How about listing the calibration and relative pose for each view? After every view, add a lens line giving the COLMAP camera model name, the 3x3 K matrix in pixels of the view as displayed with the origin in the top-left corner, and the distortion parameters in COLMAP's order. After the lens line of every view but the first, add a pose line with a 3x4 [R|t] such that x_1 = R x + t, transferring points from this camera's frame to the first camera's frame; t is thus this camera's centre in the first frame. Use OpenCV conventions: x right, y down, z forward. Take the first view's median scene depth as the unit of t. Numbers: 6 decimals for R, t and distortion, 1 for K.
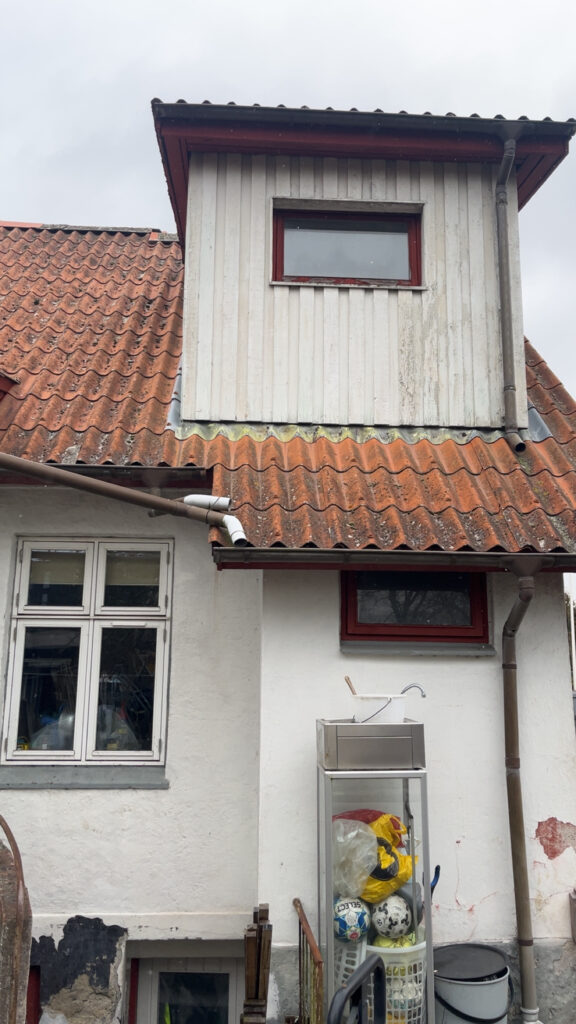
lens RADIAL K [[819.6, 0, 289.3], [0, 819.6, 518.5], [0, 0, 1]] dist [0.068932, -0.088860]
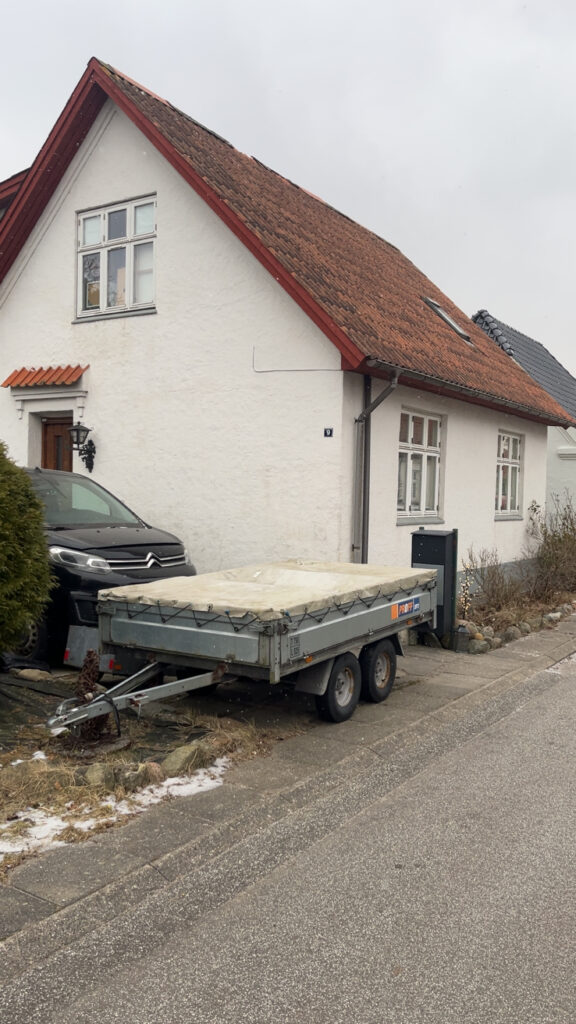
lens RADIAL K [[819.6, 0, 289.3], [0, 819.6, 518.5], [0, 0, 1]] dist [0.068932, -0.088860]
pose [[0.595329, -0.026448, 0.803046, -2.288779], [-0.165048, 0.974119, 0.154438, 0.021133], [-0.786347, -0.224483, 0.575557, 0.009355]]
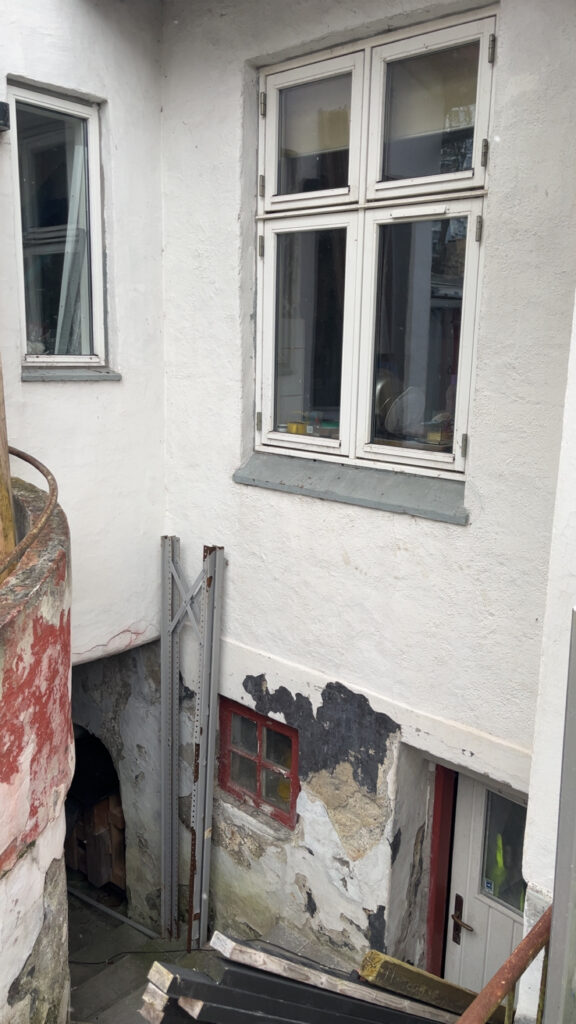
lens RADIAL K [[819.6, 0, 289.3], [0, 819.6, 518.5], [0, 0, 1]] dist [0.068932, -0.088860]
pose [[0.689241, 0.162400, -0.706097, 0.152221], [0.125492, 0.933068, 0.337099, 0.129474], [0.713582, -0.320952, 0.622729, 0.592087]]
